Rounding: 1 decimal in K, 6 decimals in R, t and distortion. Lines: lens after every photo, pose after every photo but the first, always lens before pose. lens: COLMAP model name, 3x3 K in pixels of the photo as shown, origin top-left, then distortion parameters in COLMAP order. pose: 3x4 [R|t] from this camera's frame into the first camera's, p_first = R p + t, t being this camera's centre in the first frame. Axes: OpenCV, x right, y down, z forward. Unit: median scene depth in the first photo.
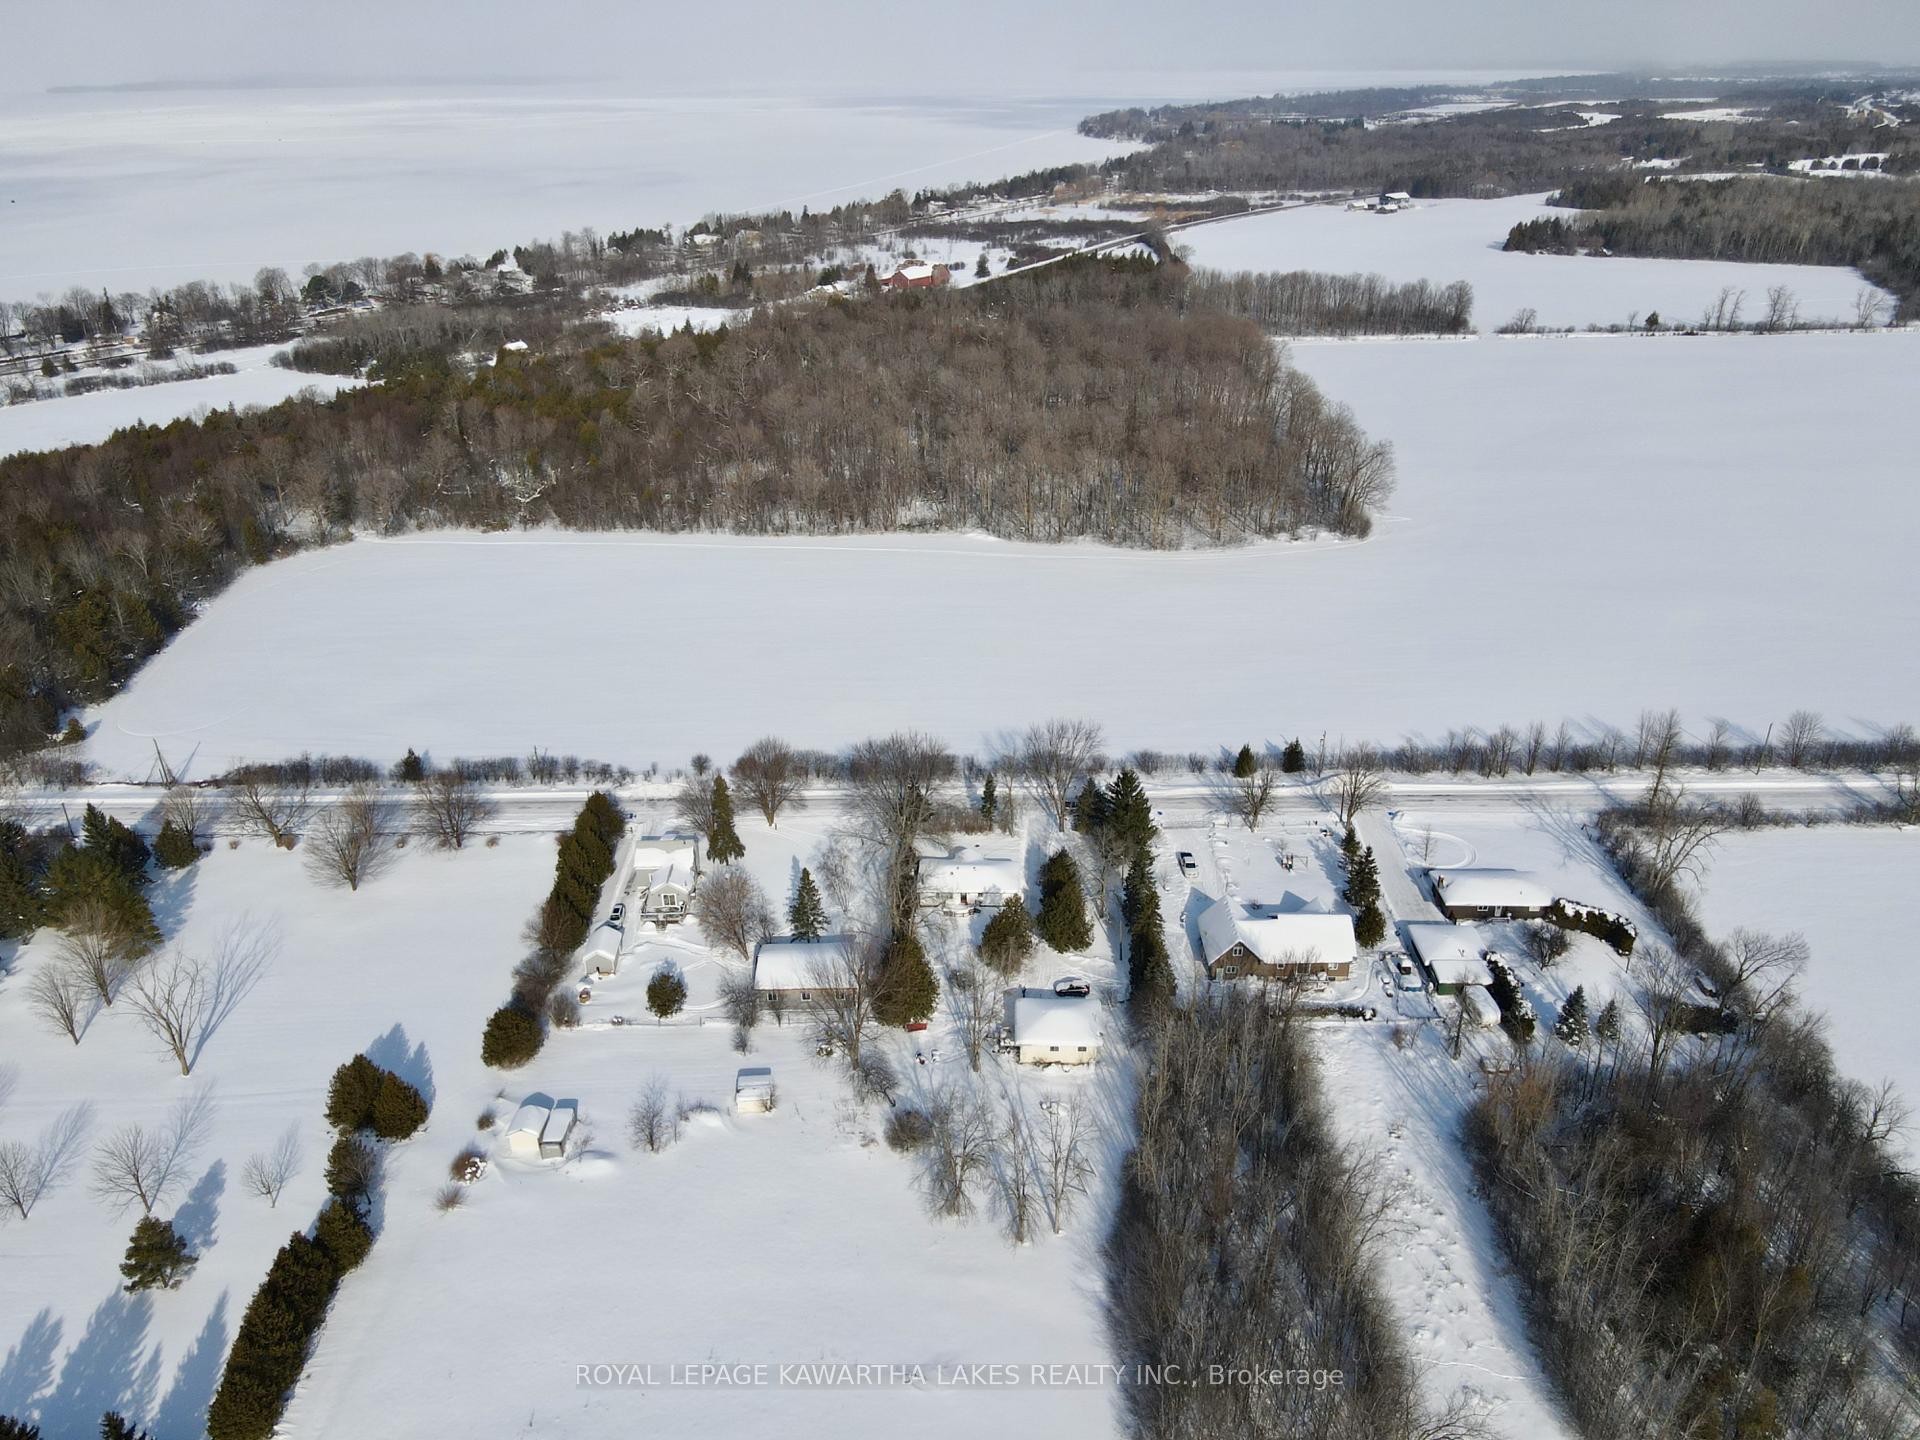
lens RADIAL K [[1417.6, 0, 973.5], [0, 1417.6, 718.1], [0, 0, 1]] dist [-0.002664, 0.035636]
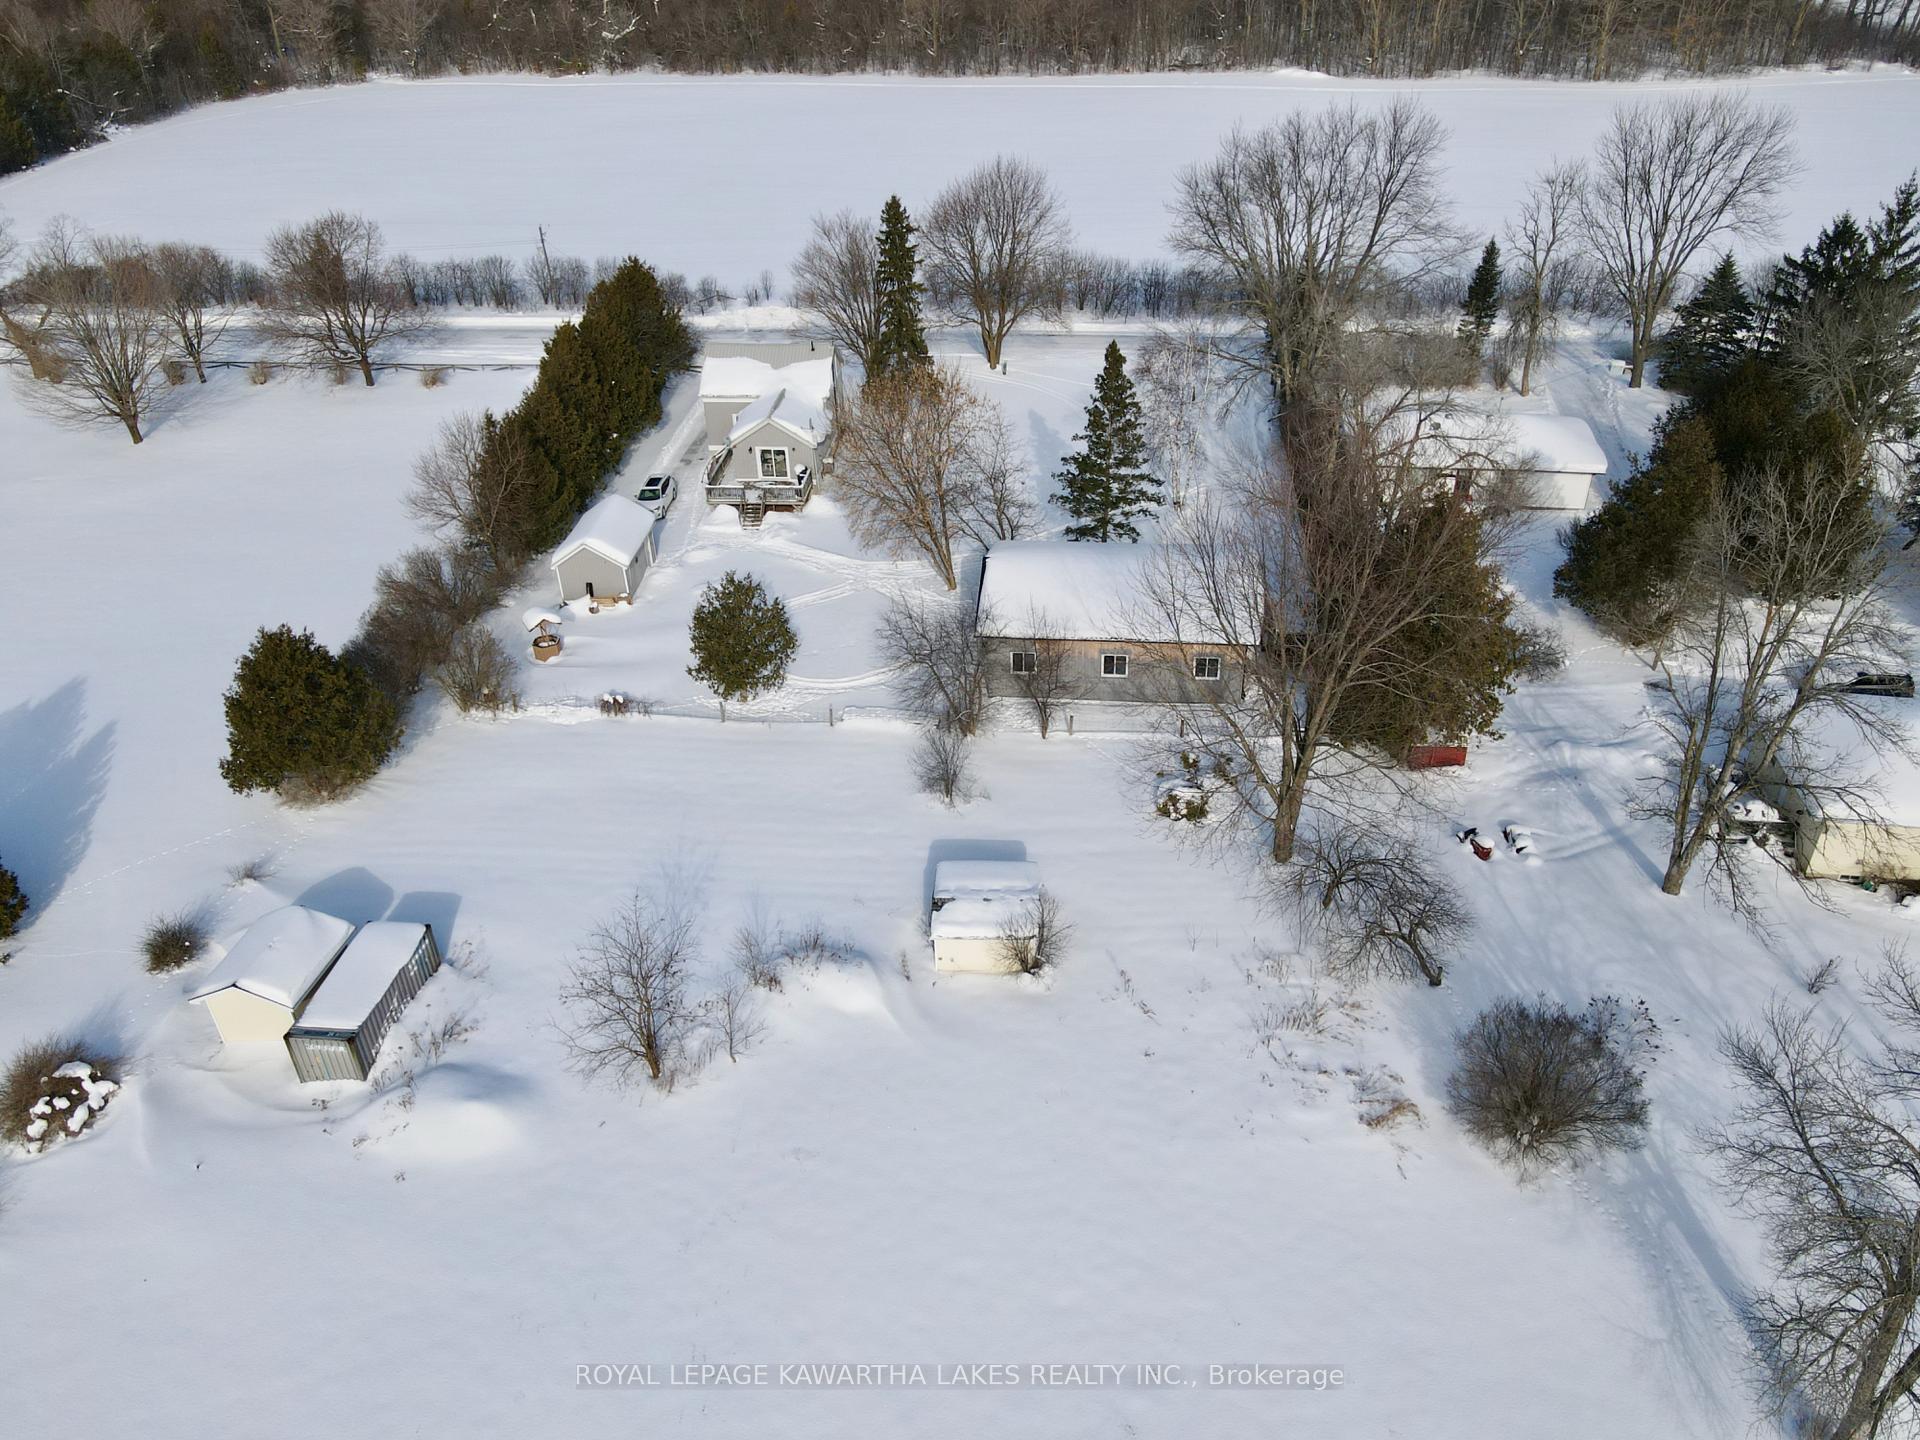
lens RADIAL K [[1411.0, 0, 969.5], [0, 1411.0, 719.4], [0, 0, 1]] dist [0.013749, -0.000310]
pose [[0.992816, 0.050655, -0.108401, -0.116247], [-0.036980, 0.991513, 0.124639, 0.167228], [0.113795, -0.119735, 0.986263, 0.637356]]
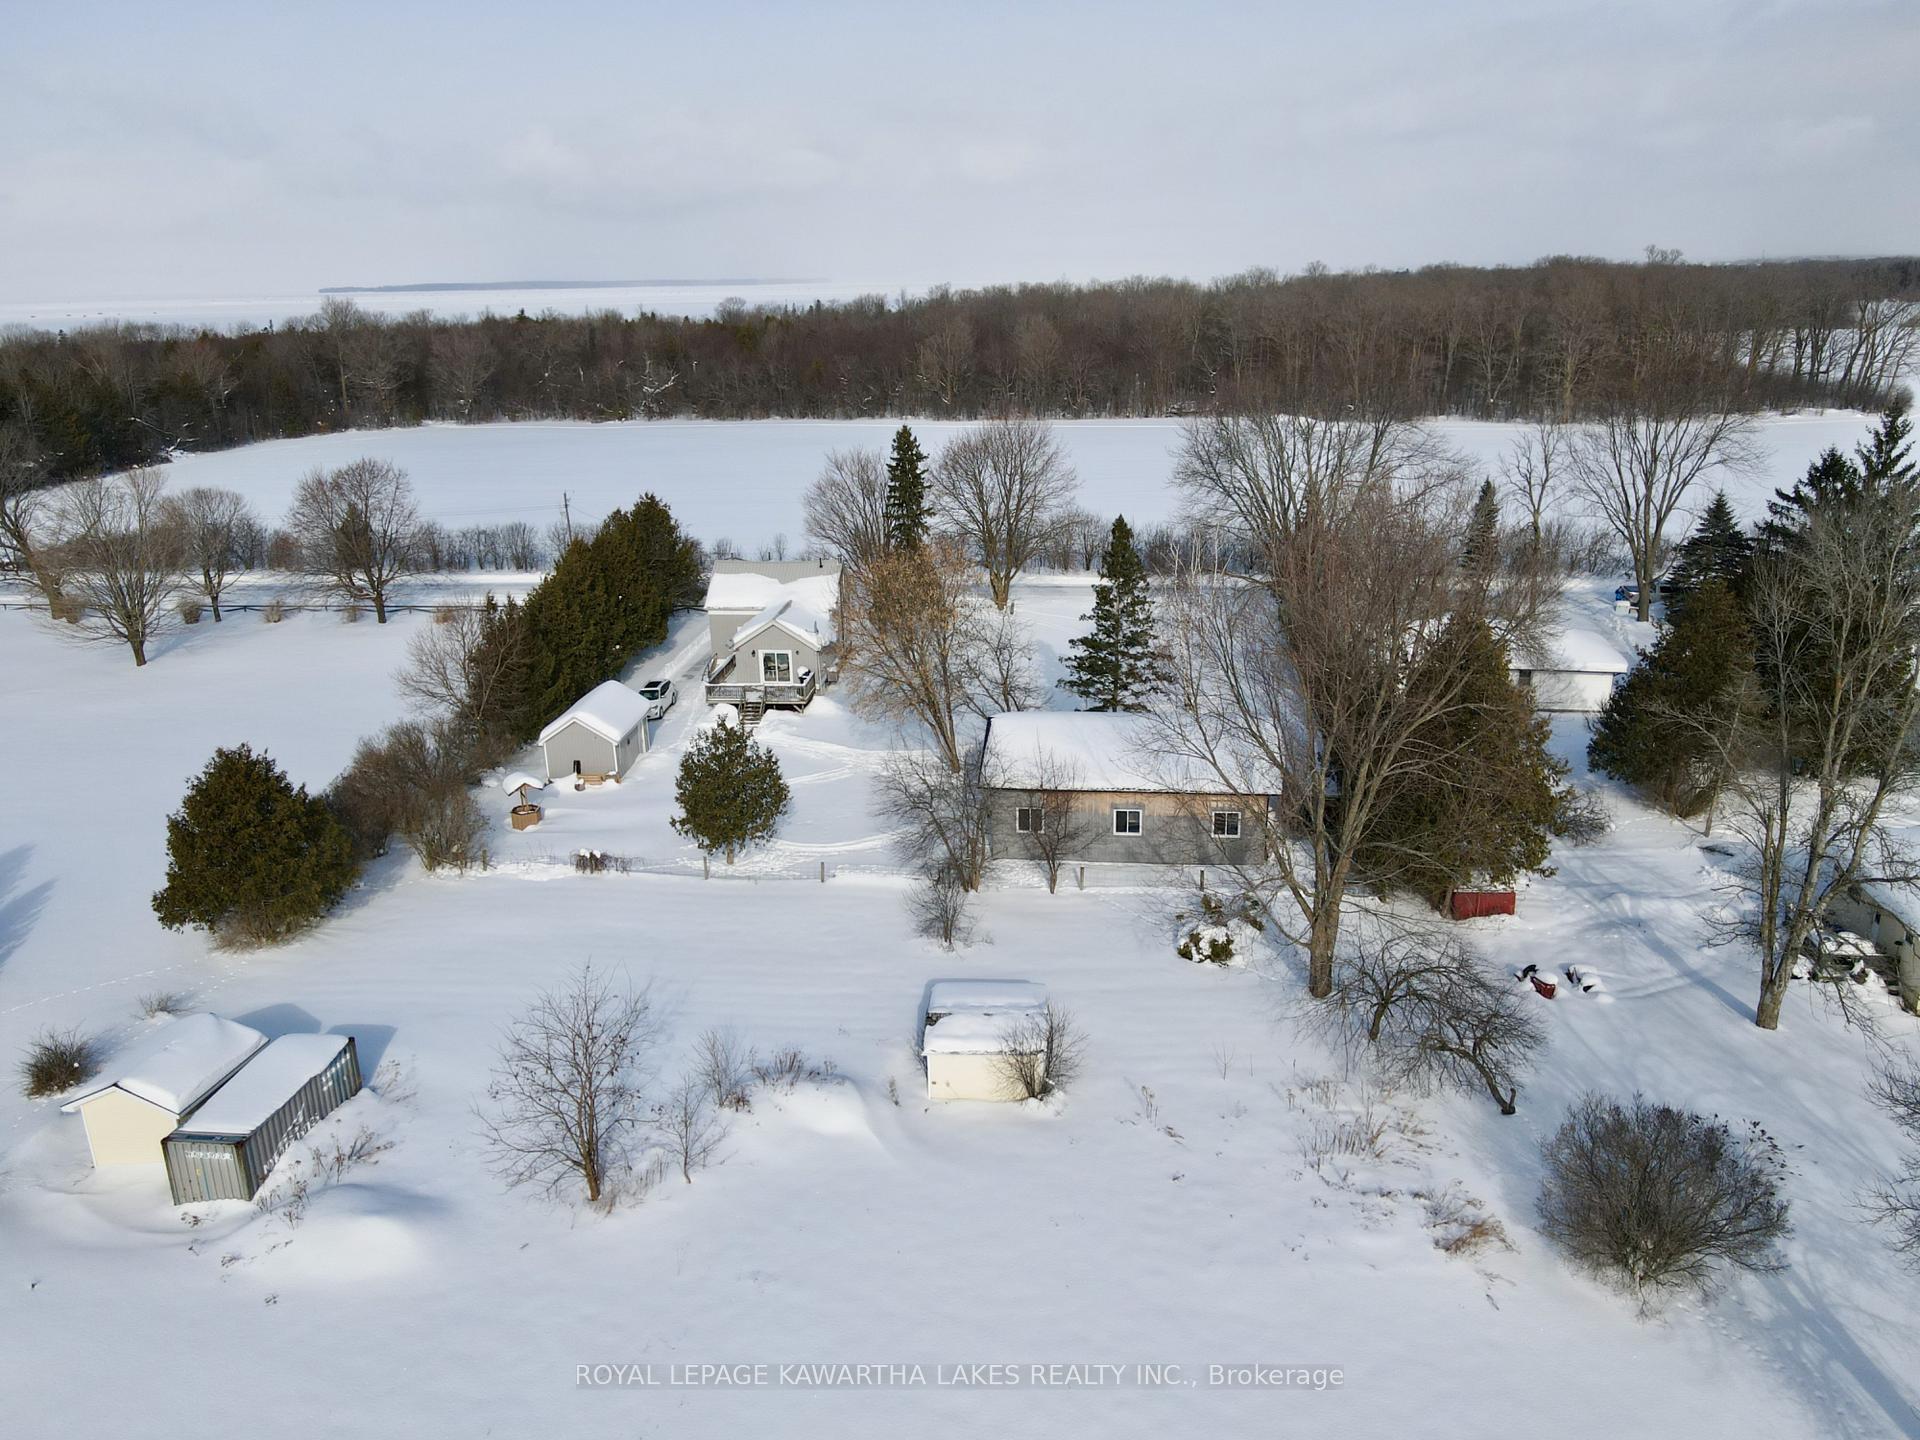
lens RADIAL K [[1407.1, 0, 968.5], [0, 1407.1, 714.4], [0, 0, 1]] dist [0.016461, 0.001223]
pose [[0.991622, 0.027212, -0.126271, -0.115079], [-0.044536, 0.989642, -0.136477, 0.221016], [0.121250, 0.140957, 0.982563, 0.660693]]
